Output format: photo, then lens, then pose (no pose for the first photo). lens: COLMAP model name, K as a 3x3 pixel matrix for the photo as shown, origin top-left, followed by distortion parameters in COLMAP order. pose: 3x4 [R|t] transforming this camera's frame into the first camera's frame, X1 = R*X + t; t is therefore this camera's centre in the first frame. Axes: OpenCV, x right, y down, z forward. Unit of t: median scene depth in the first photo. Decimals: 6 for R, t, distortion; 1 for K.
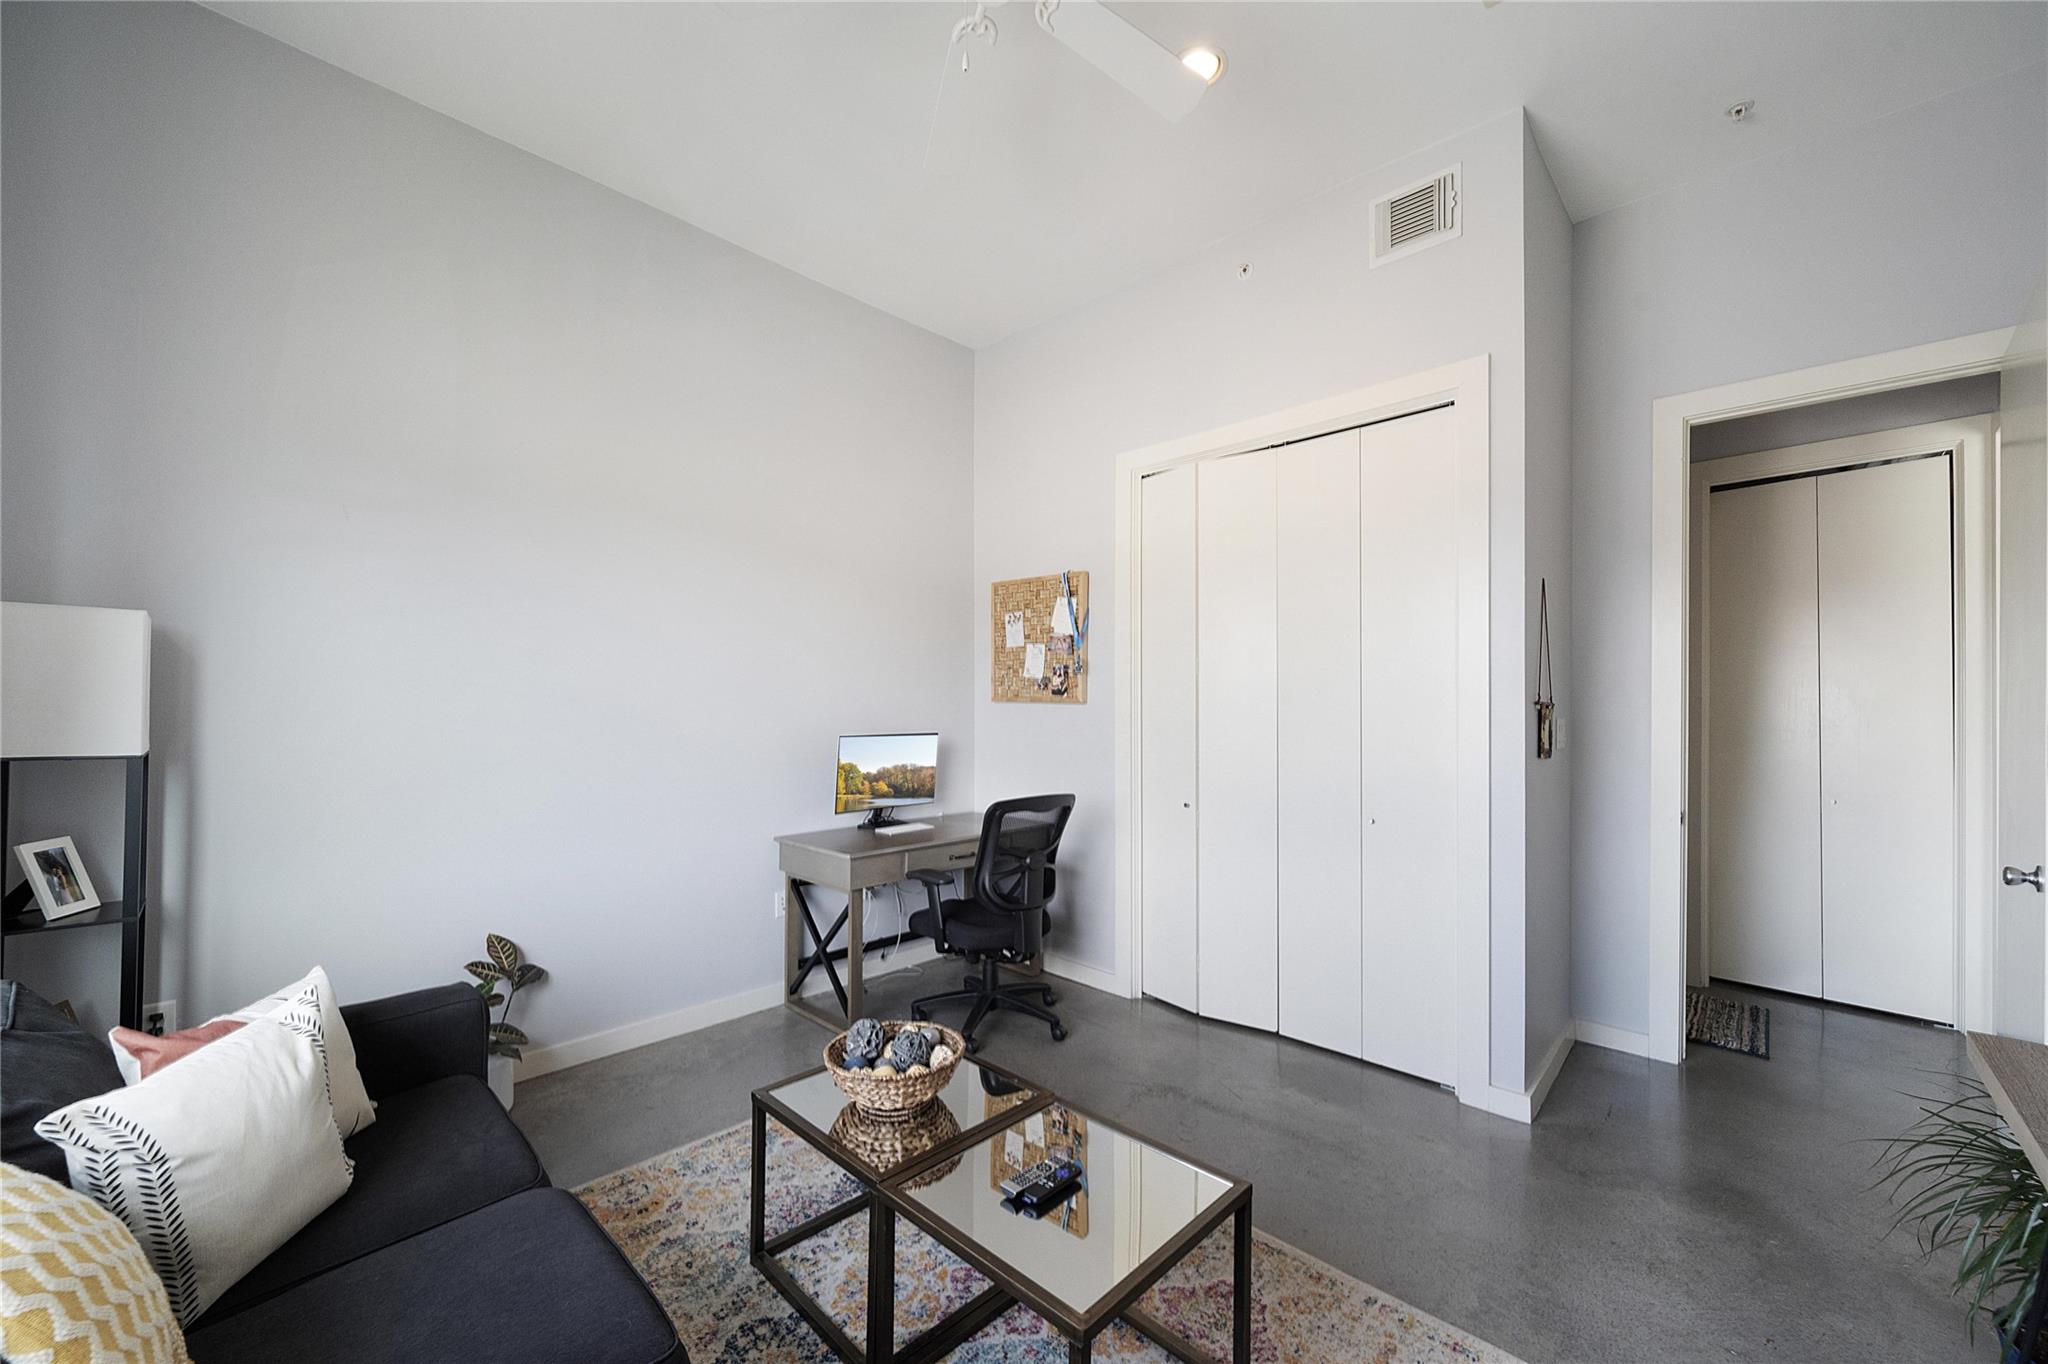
lens RADIAL K [[787.7, 0, 1025.3], [0, 787.7, 685.1], [0, 0, 1]] dist [-0.006175, 0.000659]
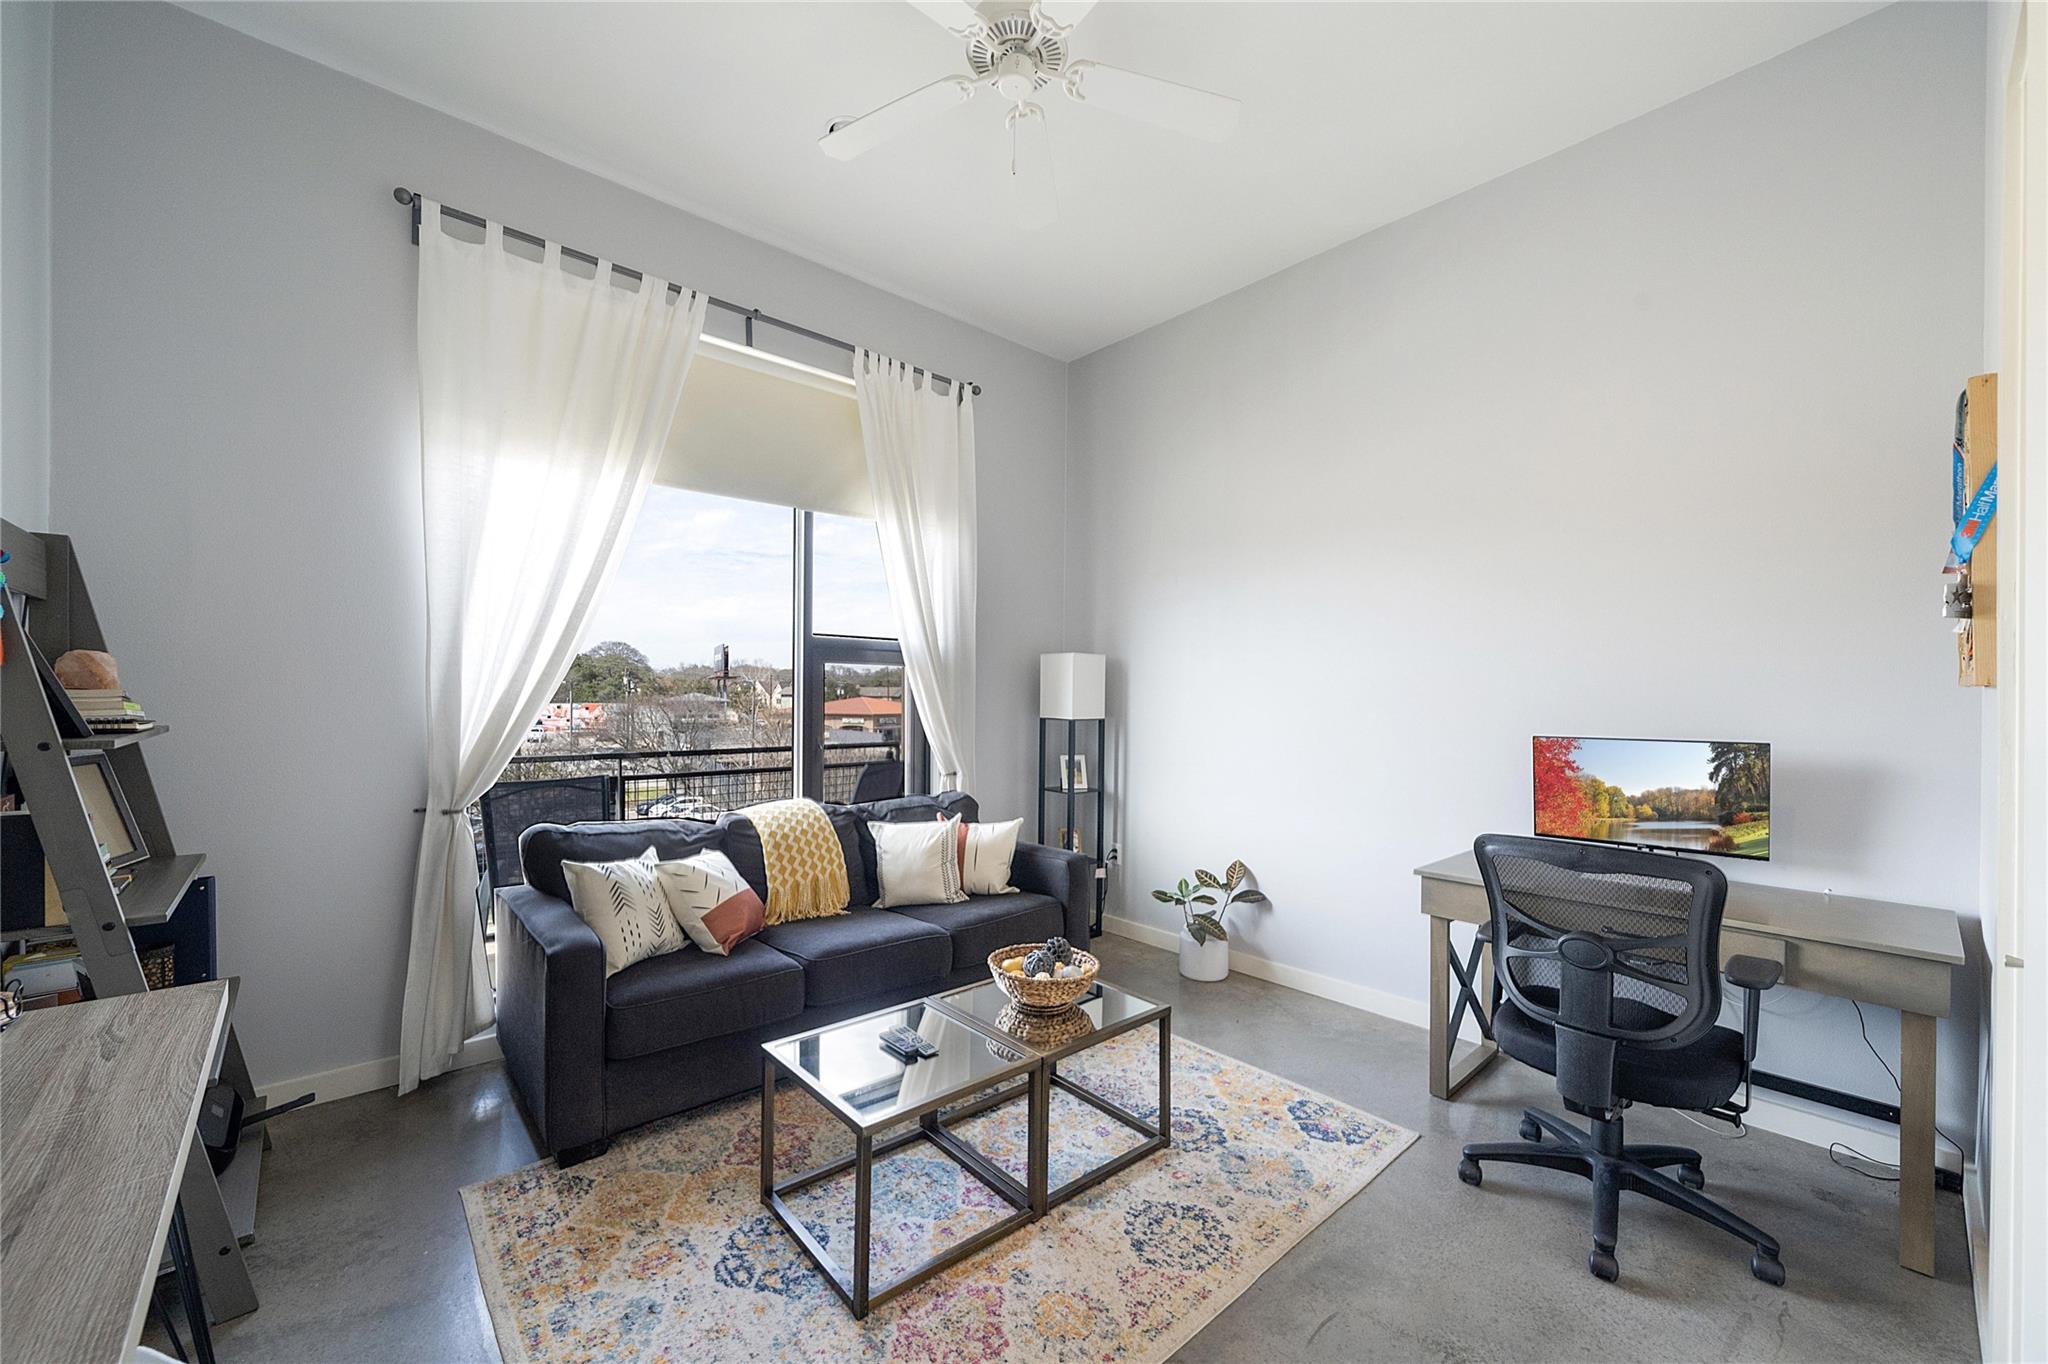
lens RADIAL K [[787.7, 0, 1025.0], [0, 787.7, 695.1], [0, 0, 1]] dist [-0.006175, 0.000659]
pose [[-0.079124, 0.001106, -0.996864, 0.970782], [0.014524, 0.999895, -0.000043, 0.018167], [0.996759, -0.014482, -0.079132, 0.938272]]
